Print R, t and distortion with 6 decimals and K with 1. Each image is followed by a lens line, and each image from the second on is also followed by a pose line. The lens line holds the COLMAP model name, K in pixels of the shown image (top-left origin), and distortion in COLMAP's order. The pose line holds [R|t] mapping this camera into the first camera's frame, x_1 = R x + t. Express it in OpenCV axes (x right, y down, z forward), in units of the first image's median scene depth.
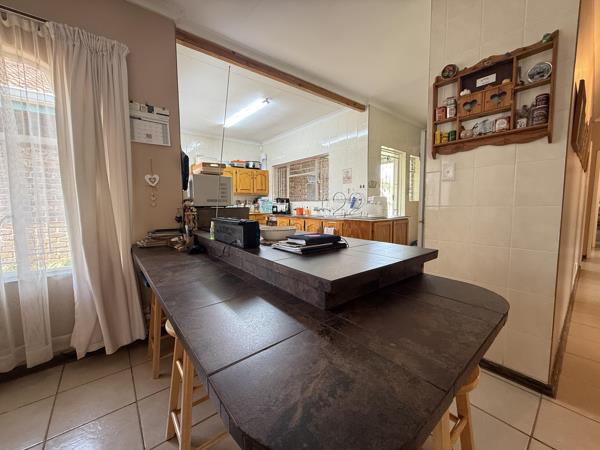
lens RADIAL K [[239.3, 0, 300.0], [0, 239.3, 225.0], [0, 0, 1]] dist [-0.001900, -0.000393]
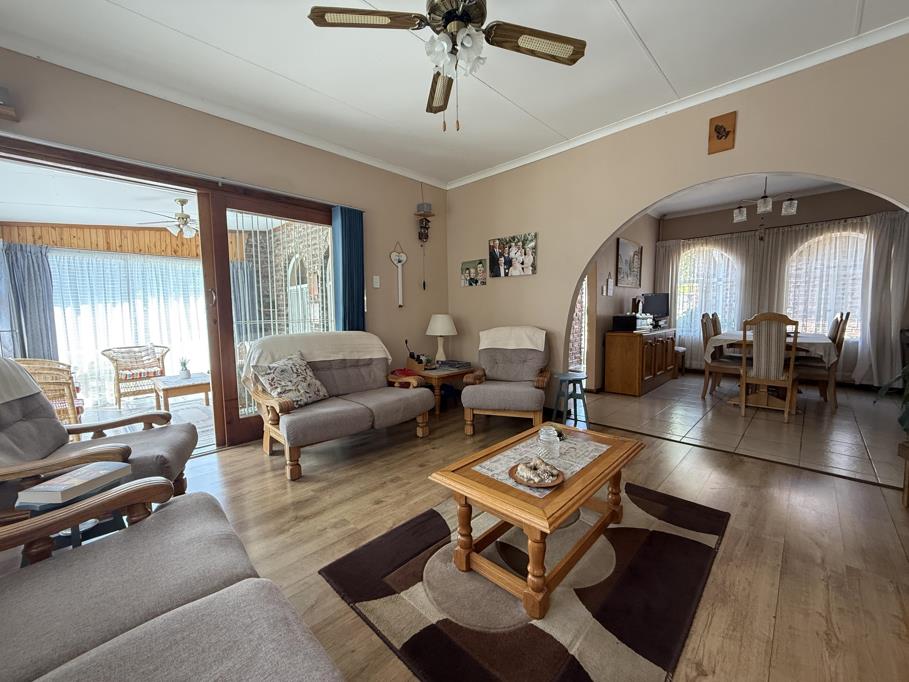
lens RADIAL K [[371.0, 0, 439.4], [0, 371.0, 342.5], [0, 0, 1]] dist [-0.001282, -0.000247]
pose [[0.085631, 0.084384, -0.992747, 1.662895], [-0.072678, 0.994281, 0.078245, 0.227110], [0.993673, 0.065451, 0.091274, -2.544913]]
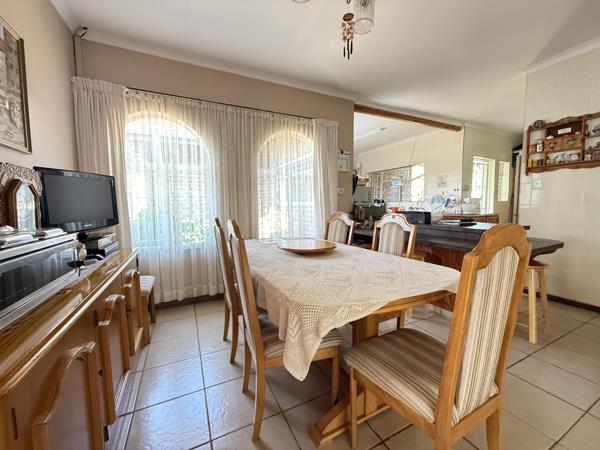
lens RADIAL K [[239.3, 0, 300.0], [0, 239.3, 225.0], [0, 0, 1]] dist [-0.001900, -0.000393]
pose [[0.973510, 0.015128, -0.228143, -0.588183], [-0.015454, 0.999881, 0.000359, 0.085000], [0.228121, 0.003176, 0.973628, -0.967818]]
